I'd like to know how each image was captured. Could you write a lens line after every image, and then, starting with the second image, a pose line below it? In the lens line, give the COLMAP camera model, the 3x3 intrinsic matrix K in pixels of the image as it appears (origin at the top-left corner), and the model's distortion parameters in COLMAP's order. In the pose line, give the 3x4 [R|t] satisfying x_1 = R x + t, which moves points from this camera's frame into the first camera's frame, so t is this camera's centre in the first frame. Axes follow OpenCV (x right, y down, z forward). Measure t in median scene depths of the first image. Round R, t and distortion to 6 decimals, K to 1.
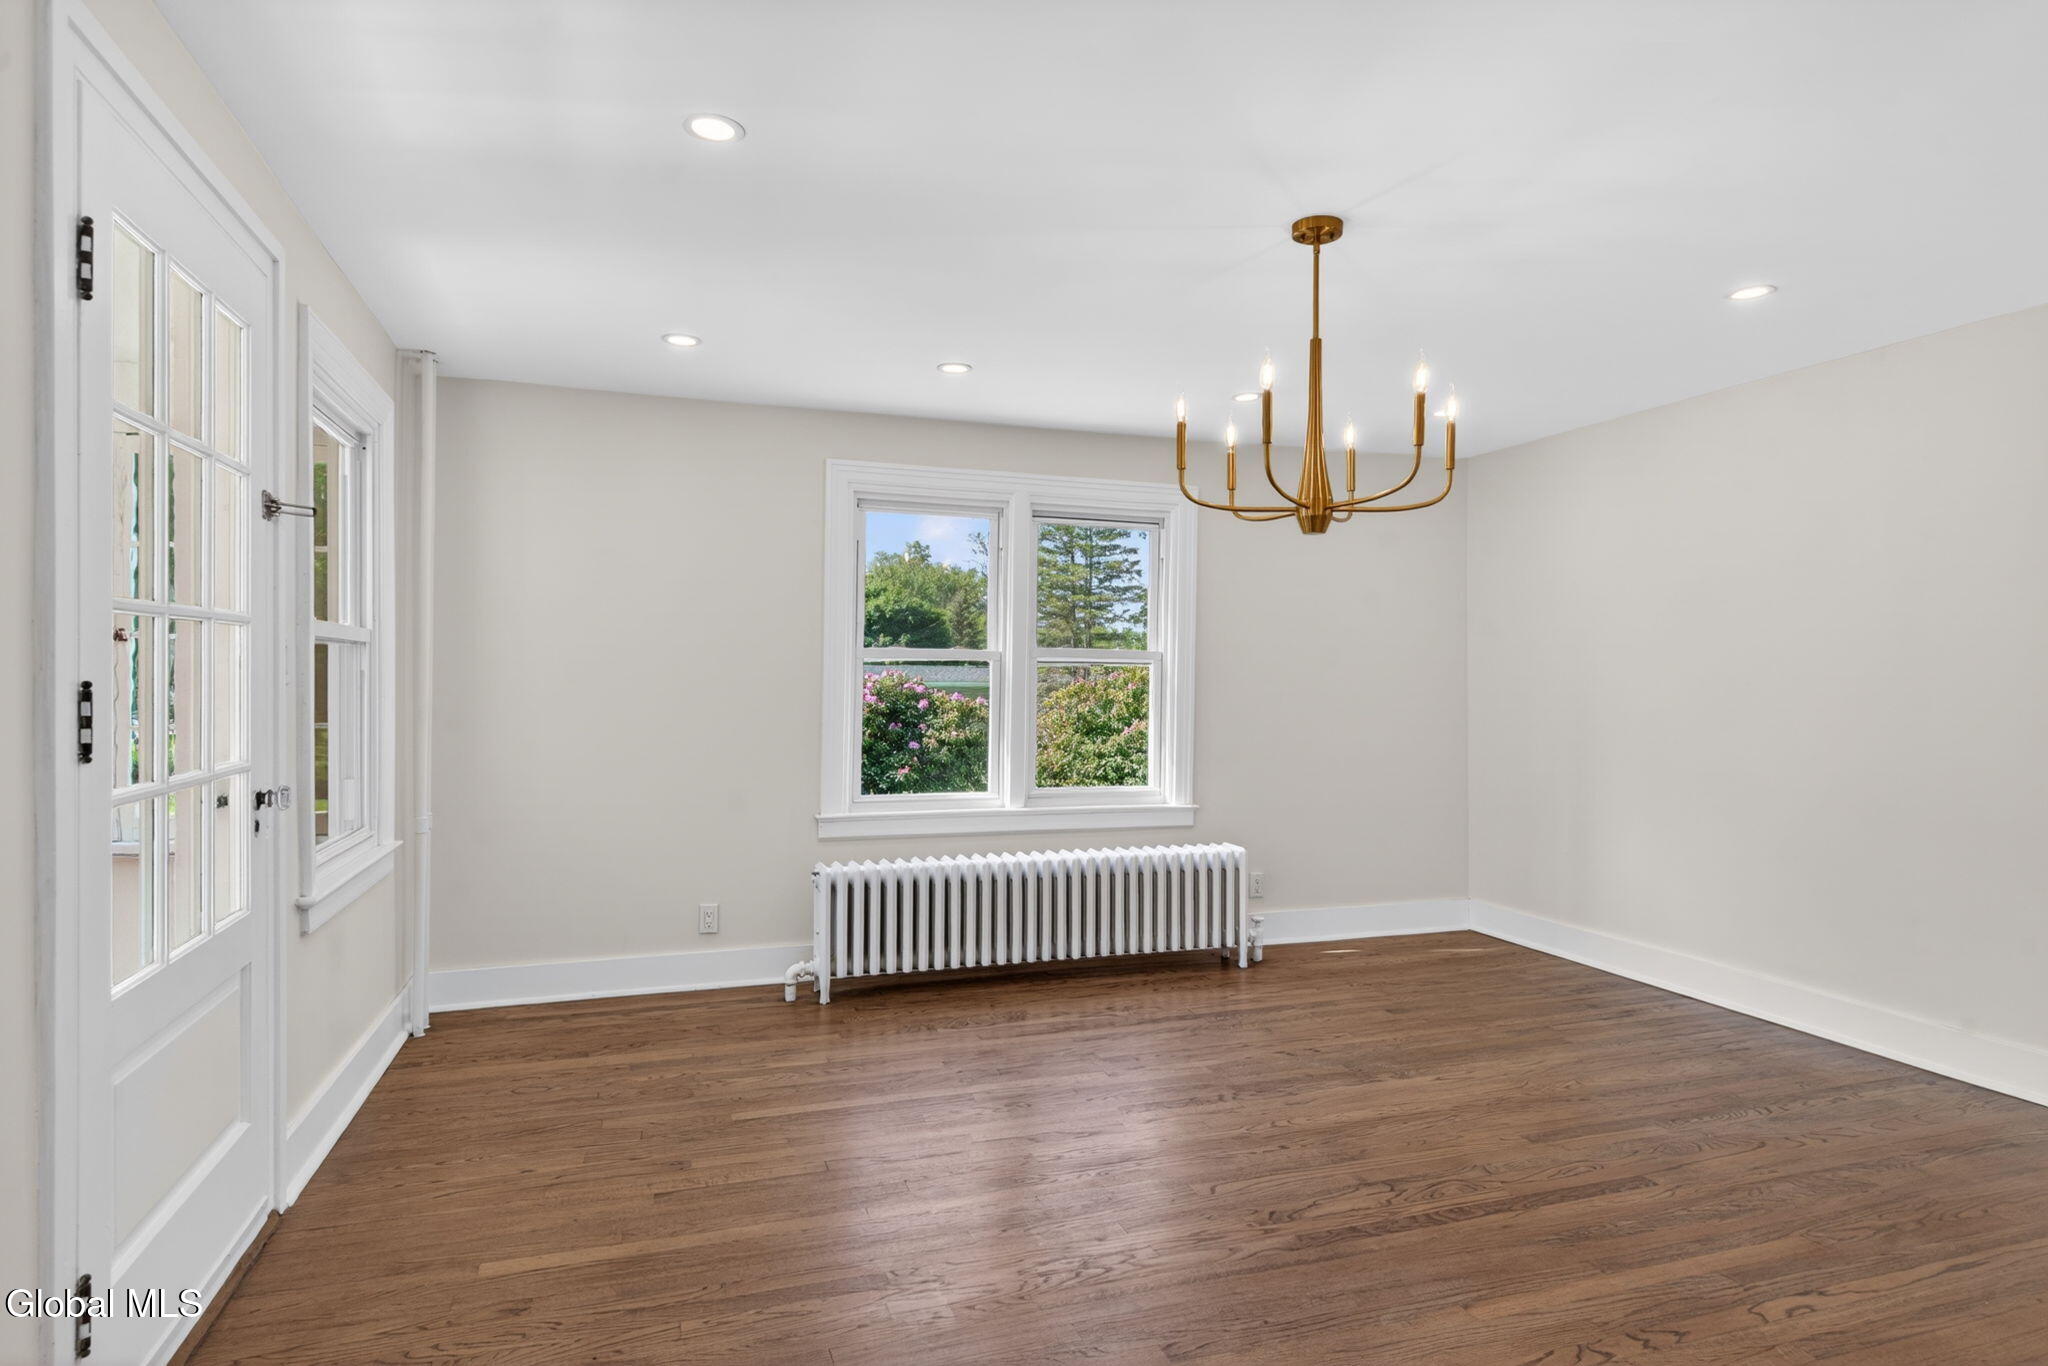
lens RADIAL K [[1063.8, 0, 1036.7], [0, 1063.8, 691.3], [0, 0, 1]] dist [0.002685, -0.000384]
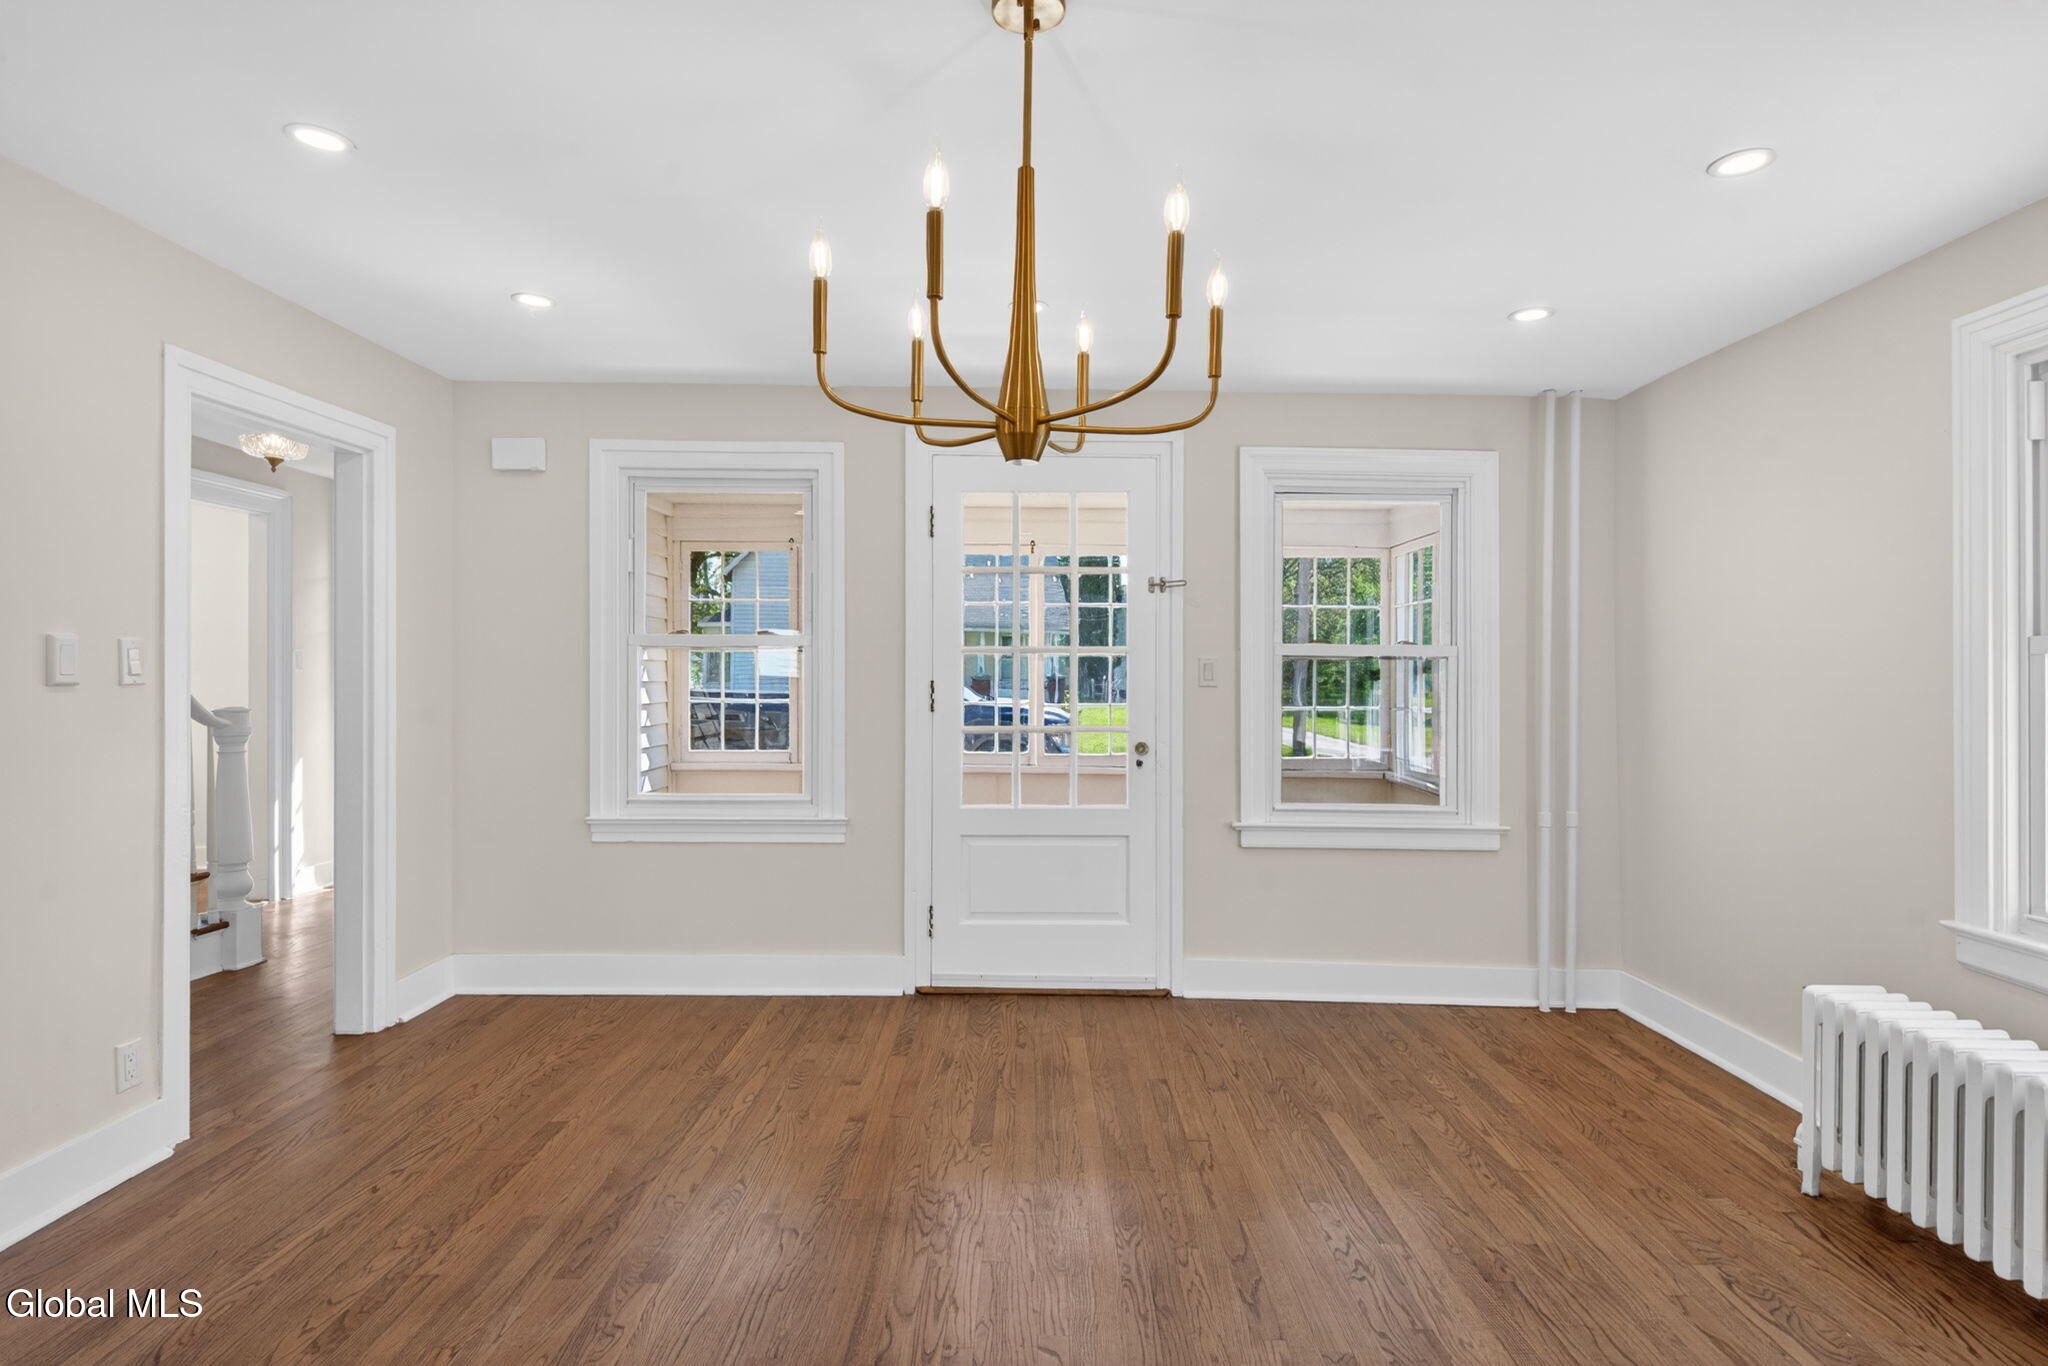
lens RADIAL K [[1063.8, 0, 1036.7], [0, 1063.8, 691.3], [0, 0, 1]] dist [0.002685, -0.000384]
pose [[-0.332294, 0.001521, -0.943175, 0.669775], [-0.015915, 0.999847, 0.007219, -0.002181], [0.943042, 0.017409, -0.332219, 0.943991]]
